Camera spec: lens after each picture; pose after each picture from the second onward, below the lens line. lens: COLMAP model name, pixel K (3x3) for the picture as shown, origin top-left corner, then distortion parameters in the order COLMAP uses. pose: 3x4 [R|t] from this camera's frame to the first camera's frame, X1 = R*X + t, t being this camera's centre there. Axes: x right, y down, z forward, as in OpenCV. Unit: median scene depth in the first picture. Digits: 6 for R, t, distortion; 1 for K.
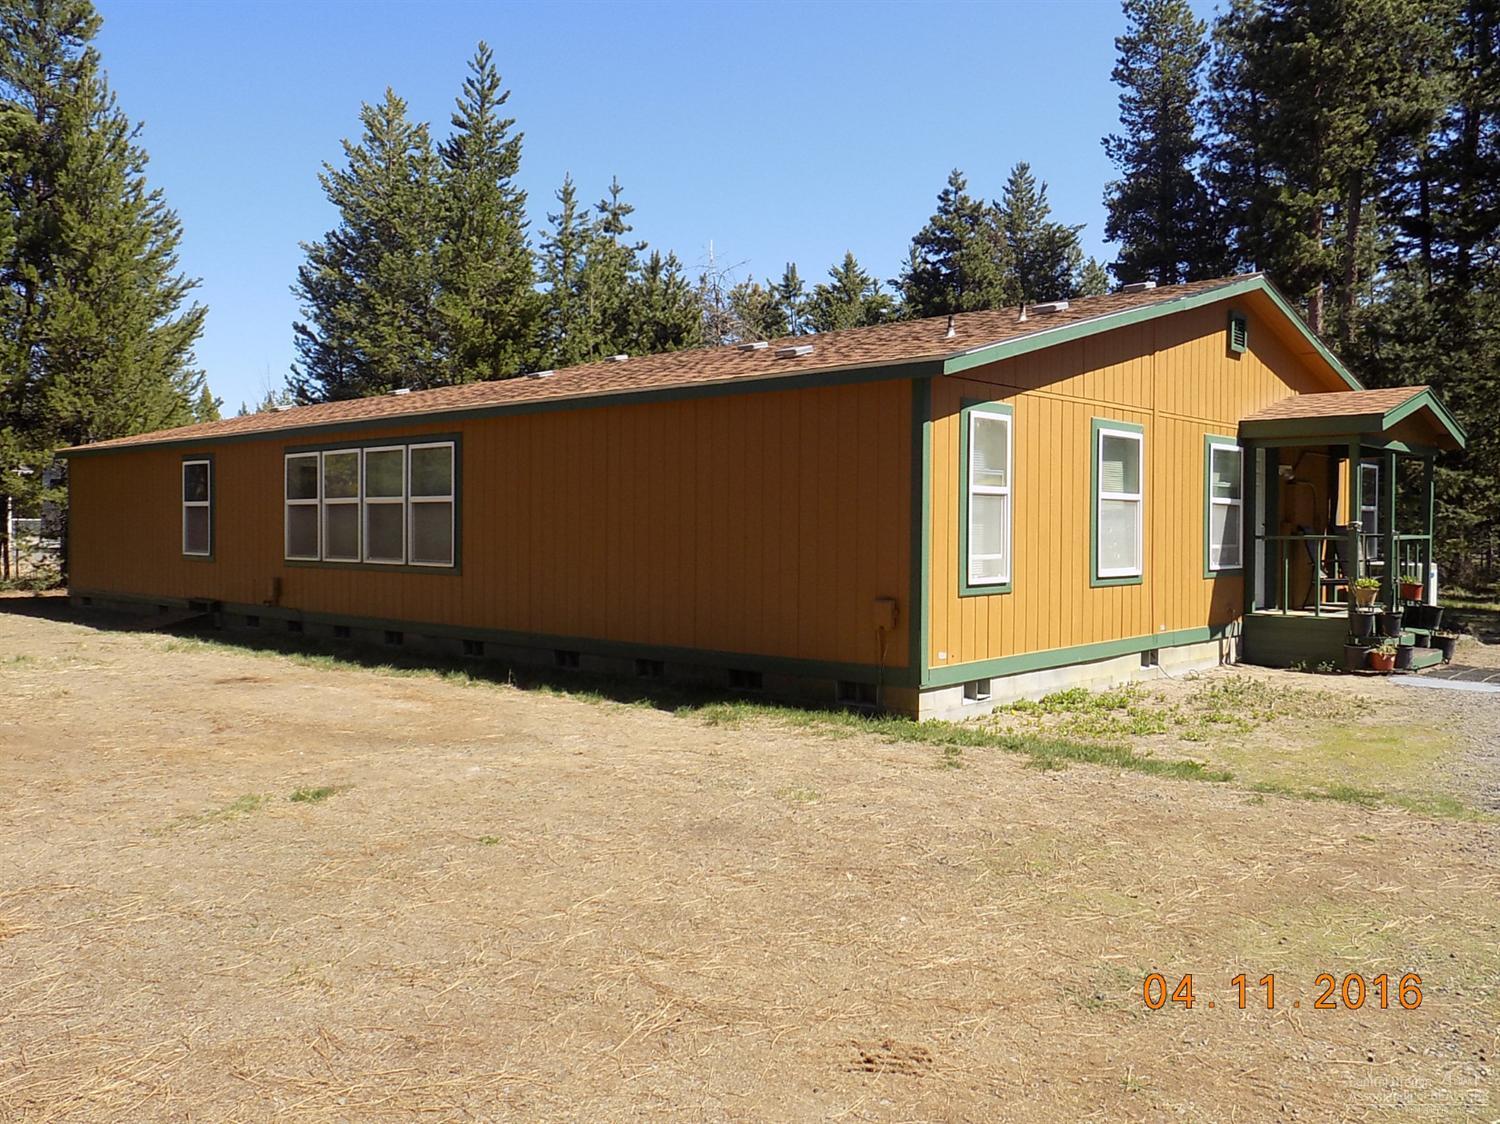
lens RADIAL K [[1261.0, 0, 751.2], [0, 1261.0, 561.9], [0, 0, 1]] dist [-0.014860, 0.043001]
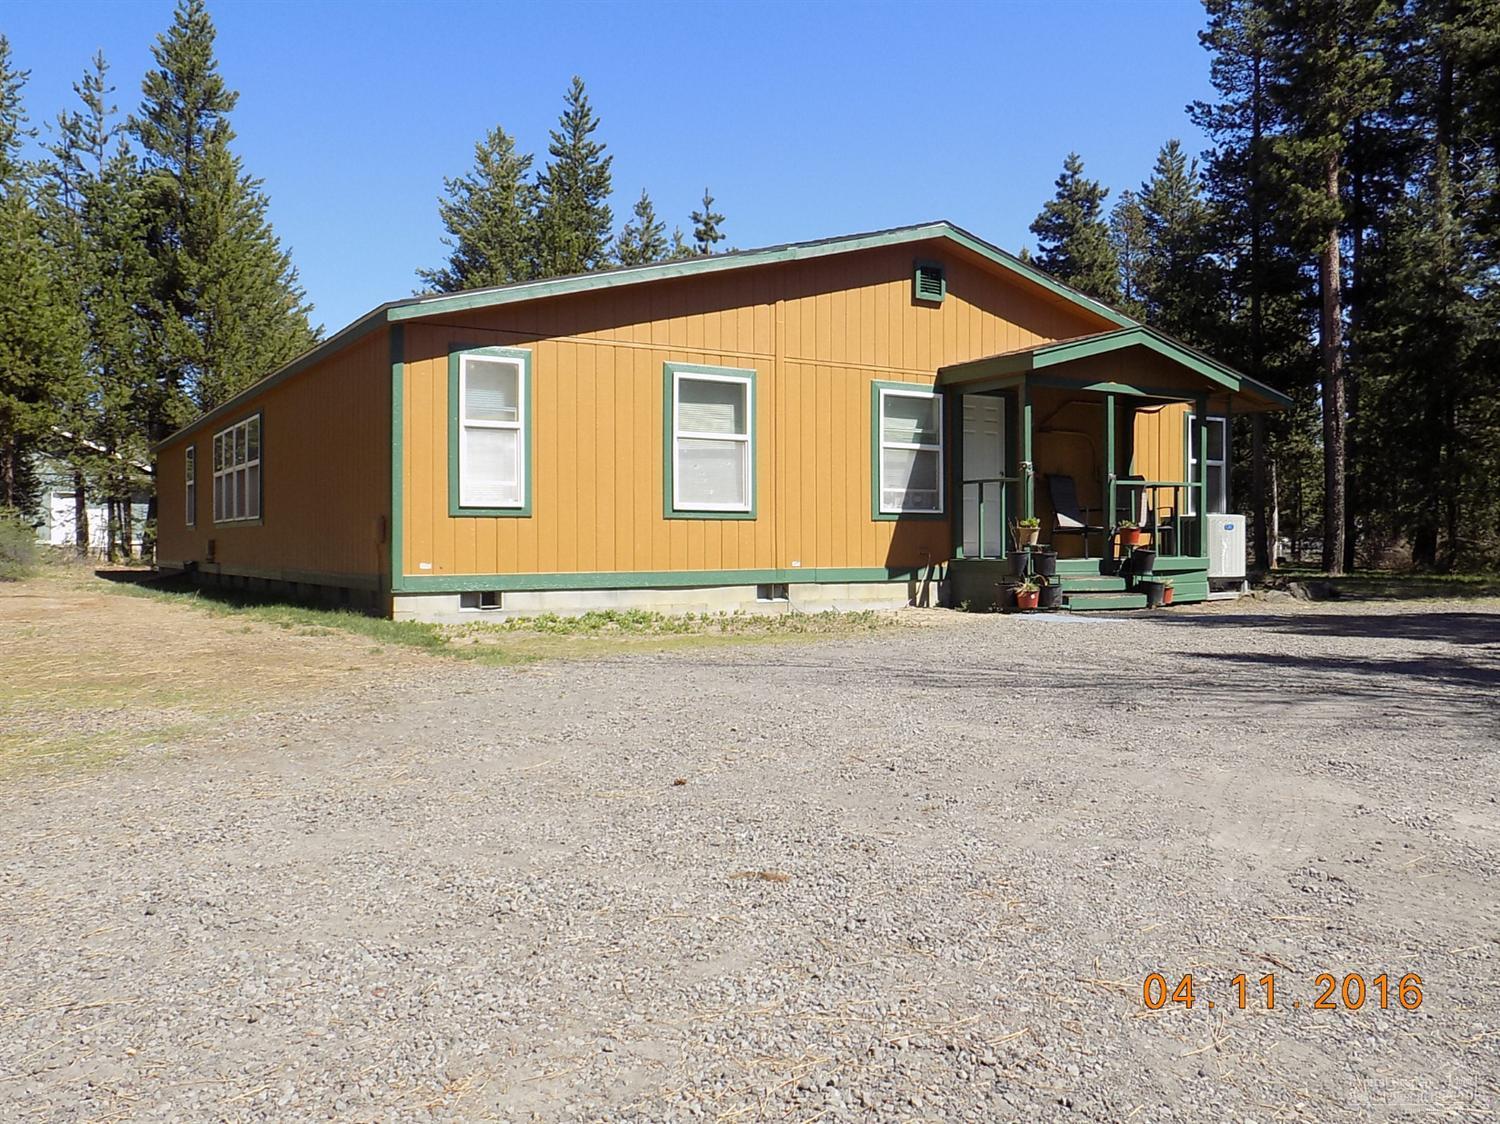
lens RADIAL K [[1261.0, 0, 749.7], [0, 1261.0, 560.6], [0, 0, 1]] dist [-0.014860, 0.043001]
pose [[0.961023, -0.002543, -0.276457, 0.518980], [-0.002035, 0.999866, -0.016273, 0.060025], [0.276461, 0.016201, 0.960889, -0.017970]]
